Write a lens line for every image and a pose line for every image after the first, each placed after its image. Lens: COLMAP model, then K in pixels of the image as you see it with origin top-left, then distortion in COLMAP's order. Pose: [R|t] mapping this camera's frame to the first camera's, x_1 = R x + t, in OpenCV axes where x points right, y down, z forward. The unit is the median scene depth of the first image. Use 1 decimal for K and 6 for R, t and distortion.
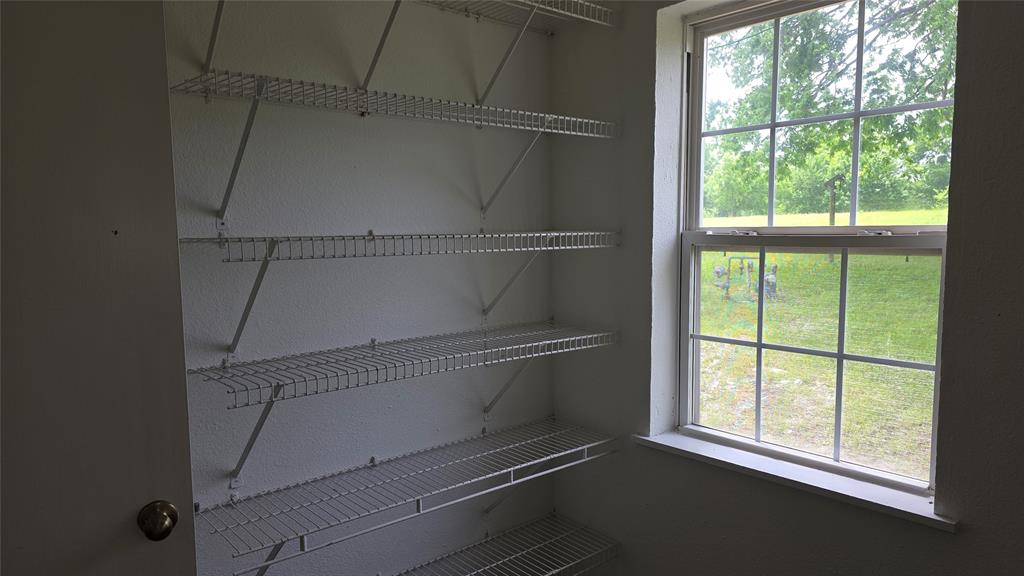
lens RADIAL K [[676.3, 0, 512.0], [0, 676.3, 288.0], [0, 0, 1]] dist [0.040613, -0.051691]
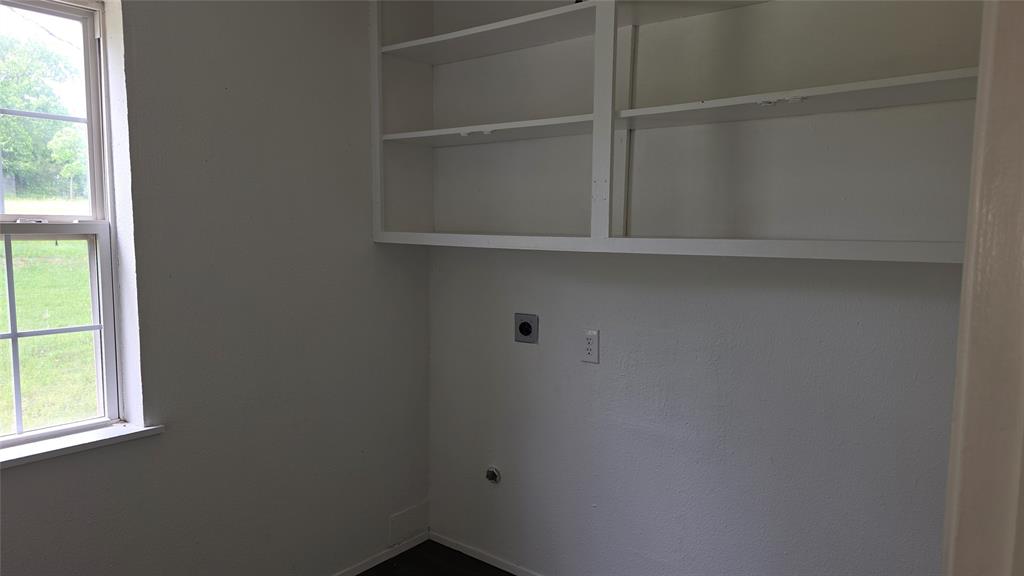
lens RADIAL K [[676.3, 0, 512.0], [0, 676.3, 288.0], [0, 0, 1]] dist [0.040613, -0.051691]
pose [[-0.206114, -0.087988, 0.974564, -0.713050], [0.075009, 0.991598, 0.105390, -0.031035], [-0.975649, 0.094824, -0.197782, 0.477907]]
